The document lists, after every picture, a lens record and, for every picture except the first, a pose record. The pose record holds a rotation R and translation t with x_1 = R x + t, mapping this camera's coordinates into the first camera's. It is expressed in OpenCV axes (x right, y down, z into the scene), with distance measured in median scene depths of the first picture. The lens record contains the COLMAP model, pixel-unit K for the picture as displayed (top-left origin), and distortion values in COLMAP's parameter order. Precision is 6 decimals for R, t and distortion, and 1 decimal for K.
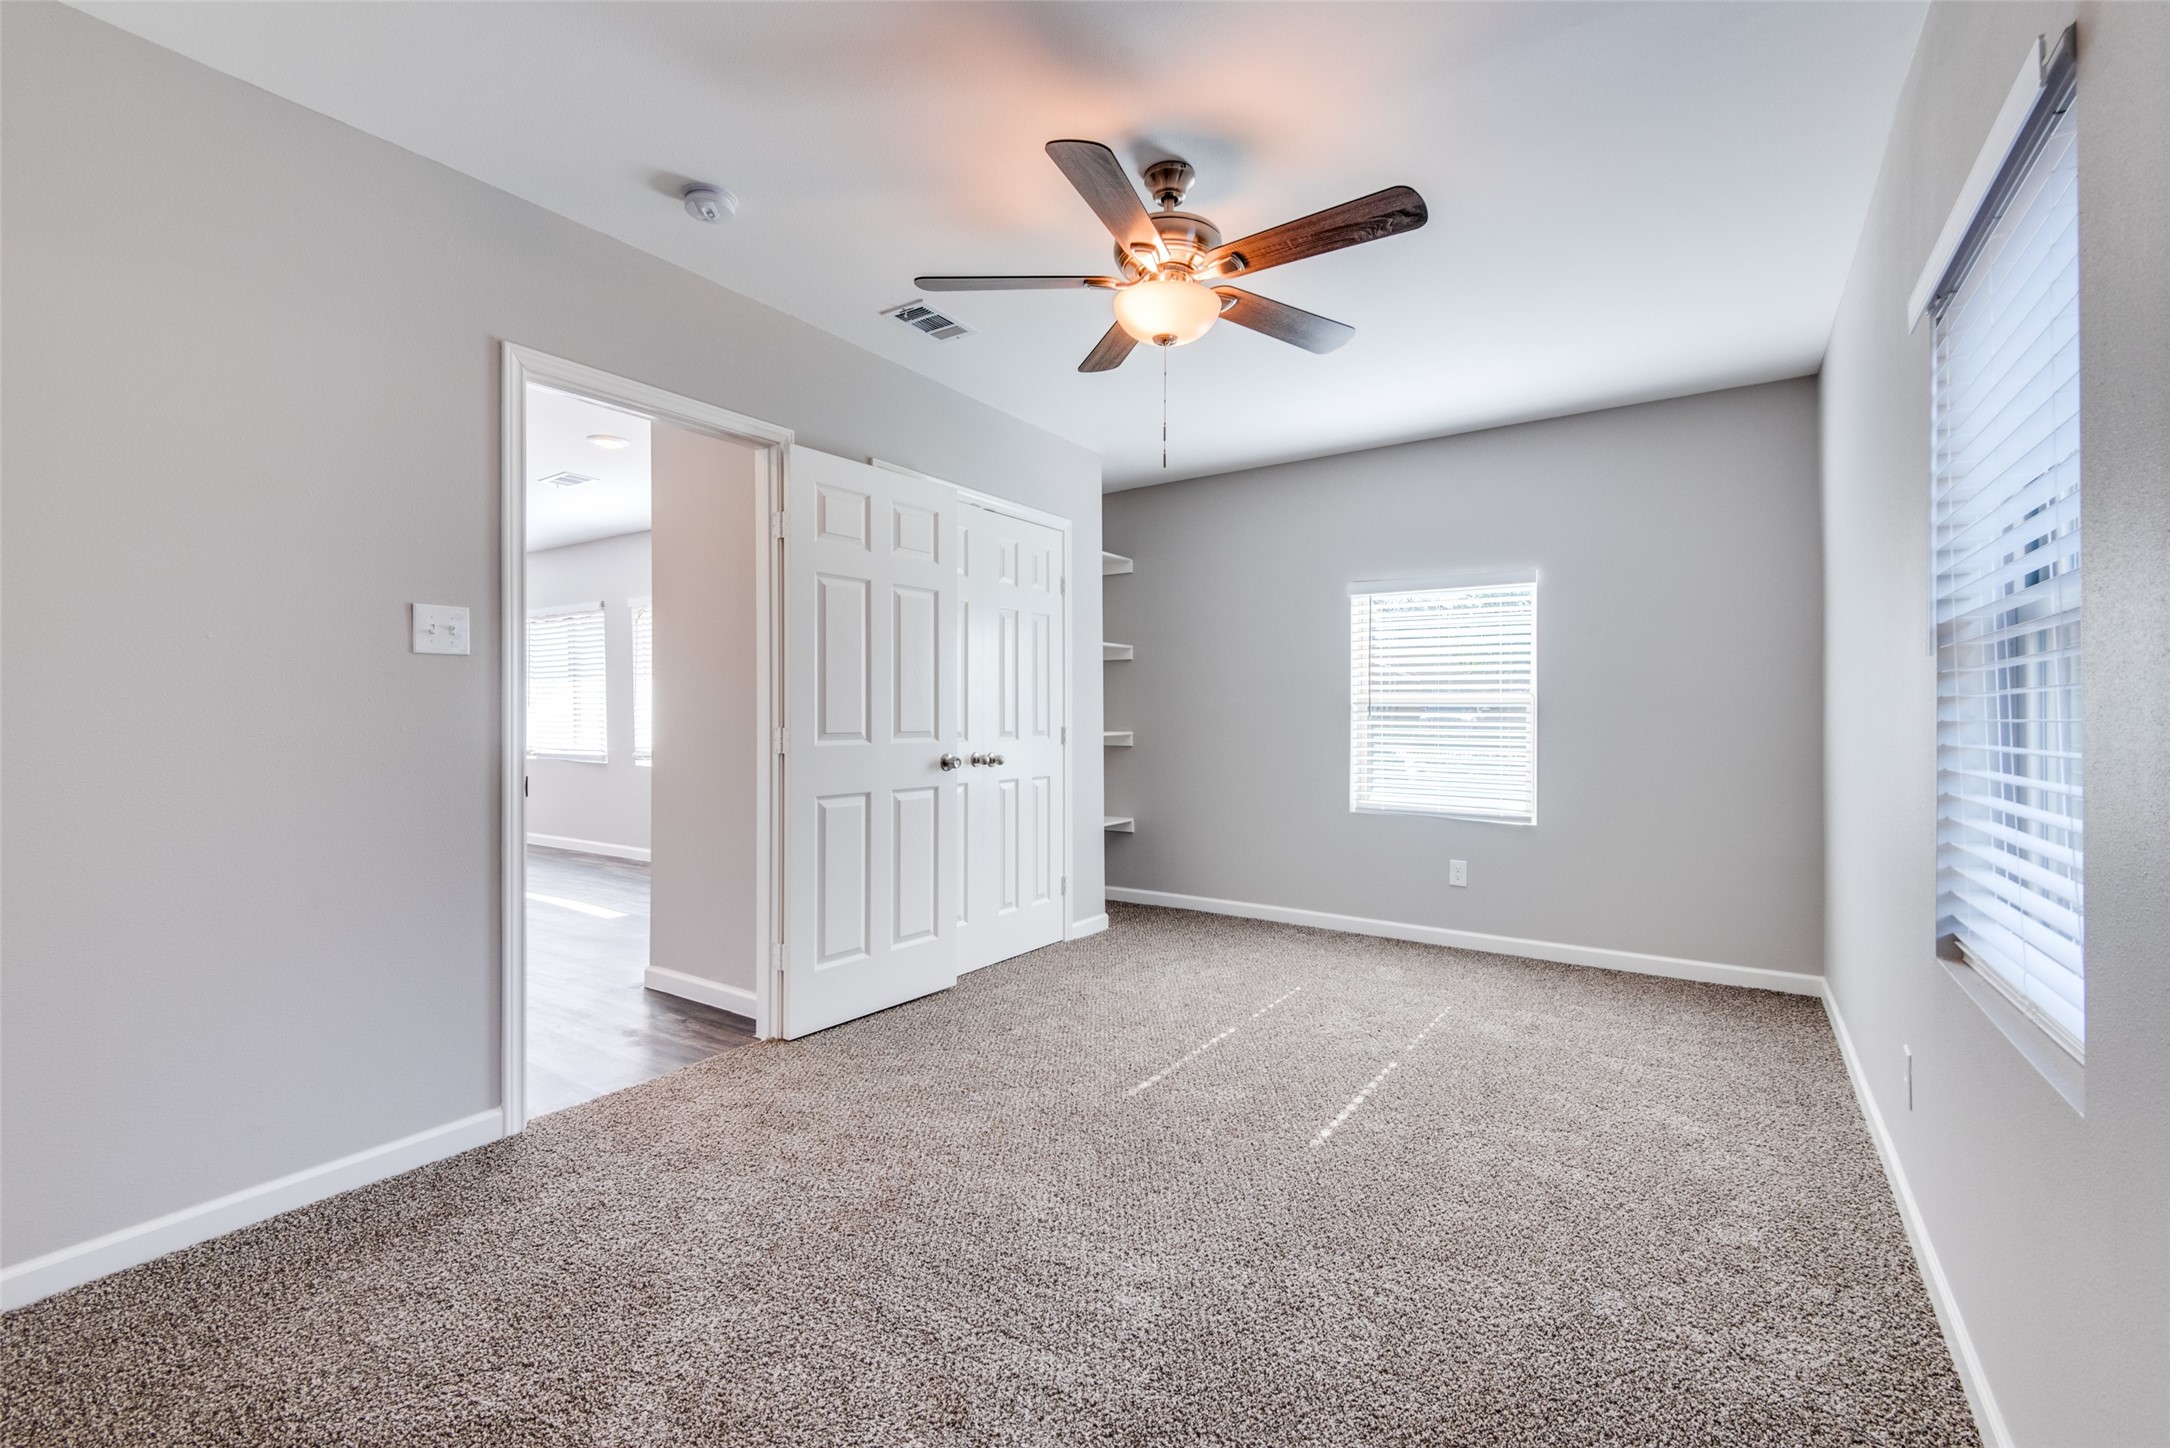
lens RADIAL K [[943.3, 0, 1072.5], [0, 943.3, 702.1], [0, 0, 1]] dist [0.018797, -0.013412]
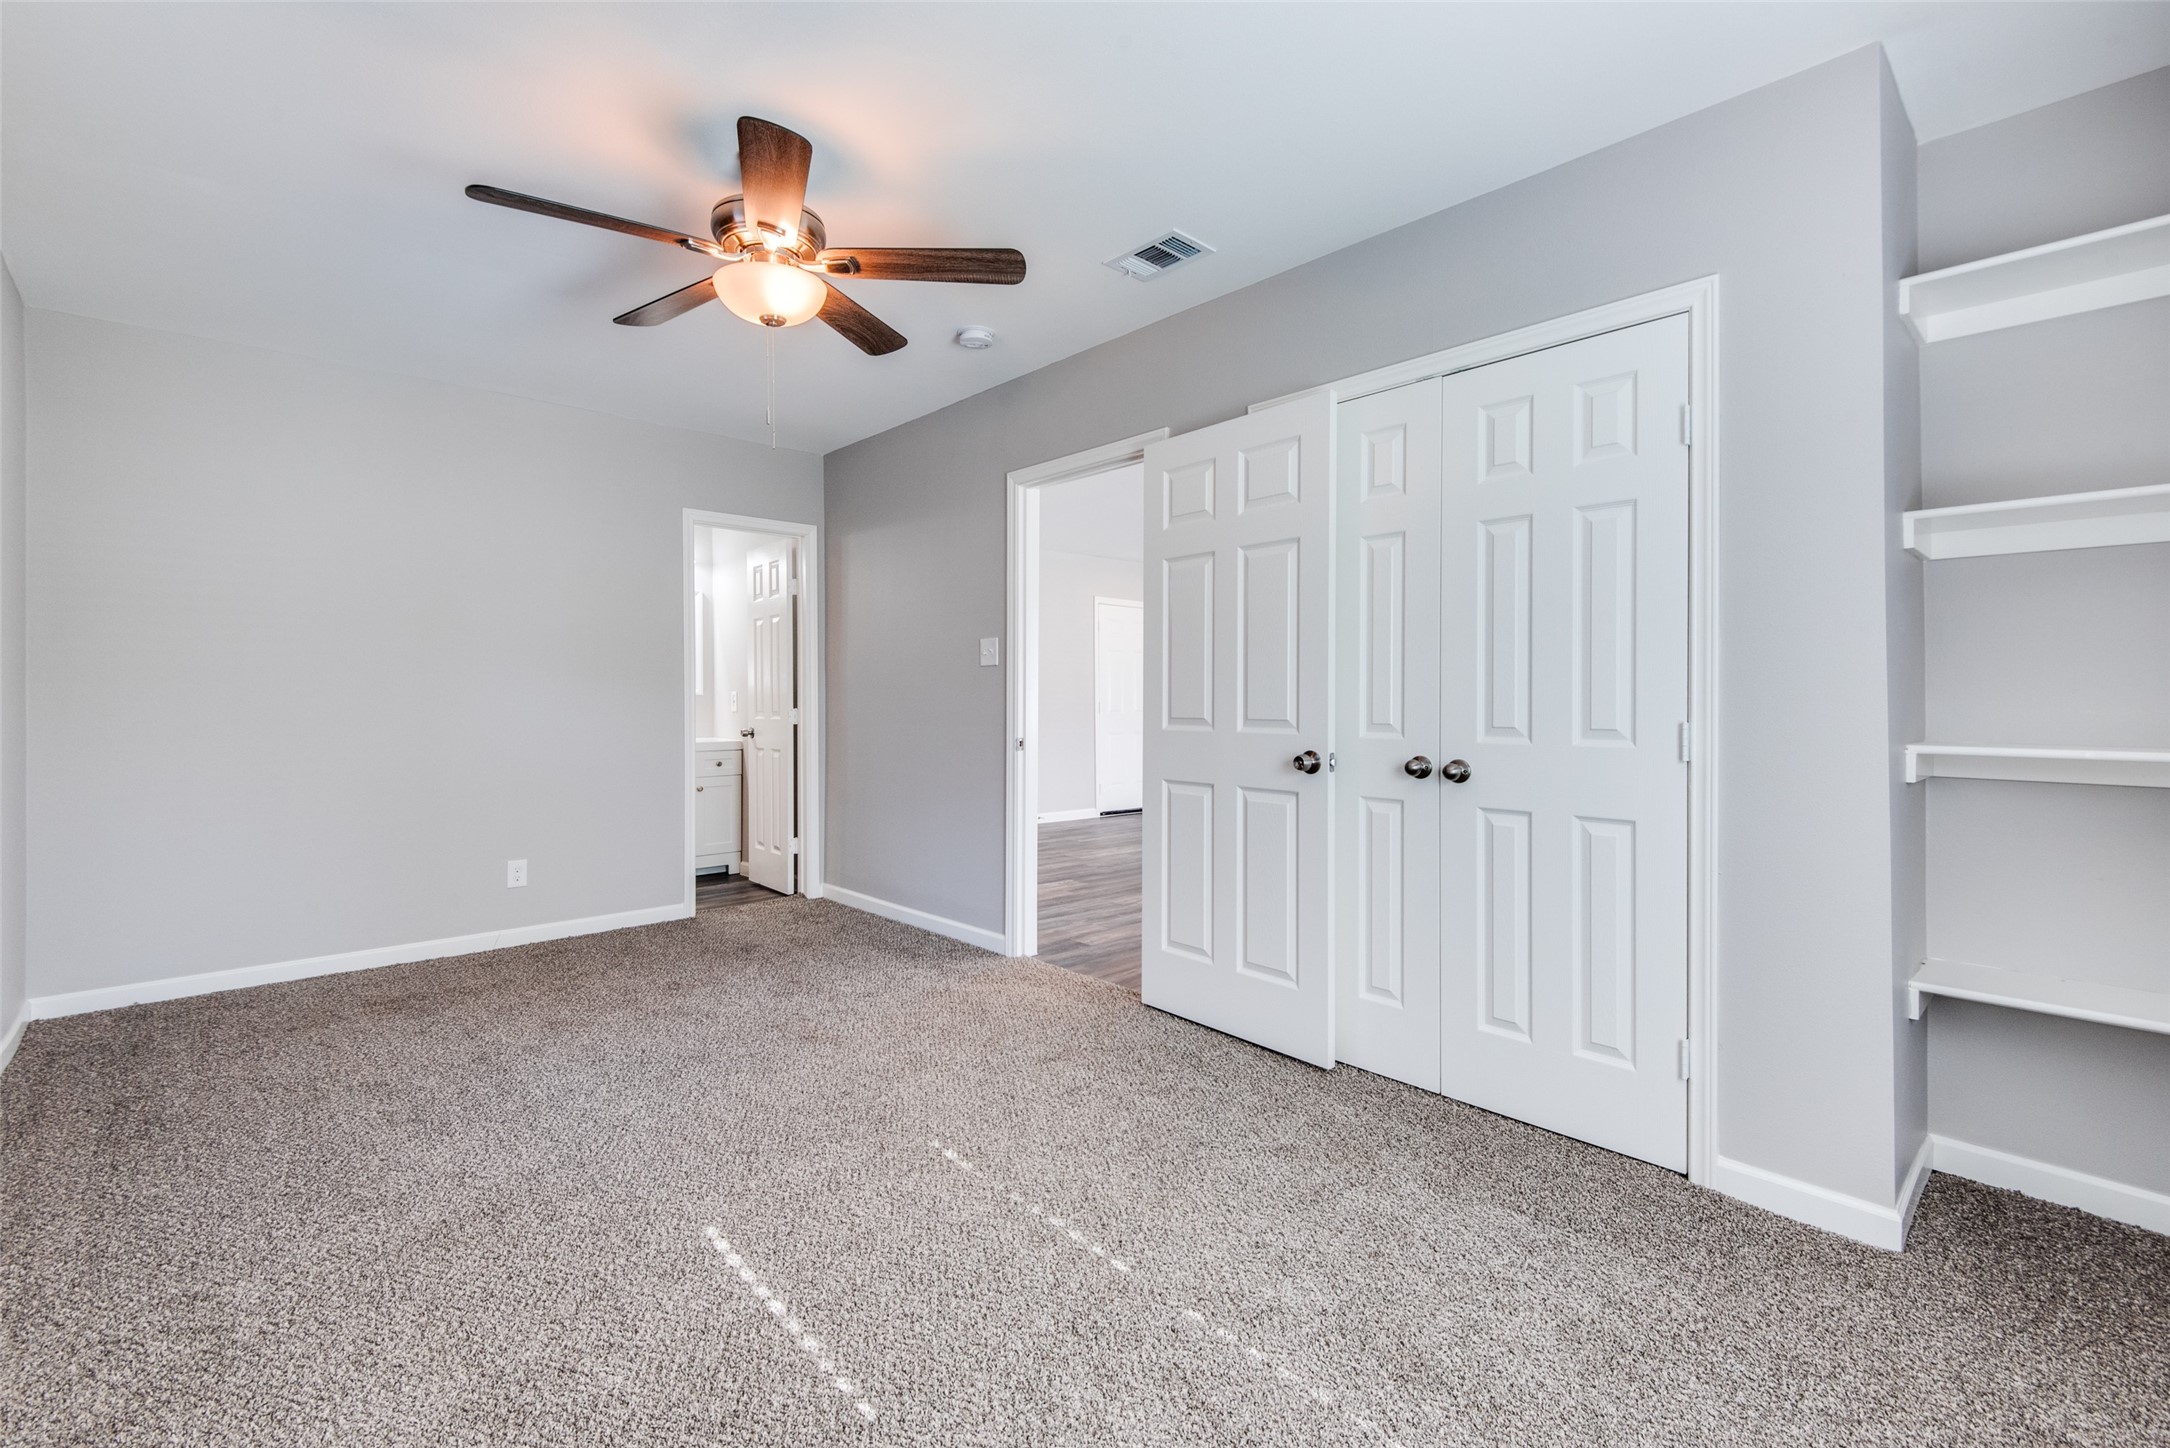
lens RADIAL K [[948.2, 0, 1093.7], [0, 948.2, 688.1], [0, 0, 1]] dist [0.003984, -0.000541]
pose [[-0.238246, -0.011989, -0.971131, 0.639386], [0.015429, 0.999751, -0.016127, 0.014317], [0.971082, -0.018826, -0.238001, 1.010142]]
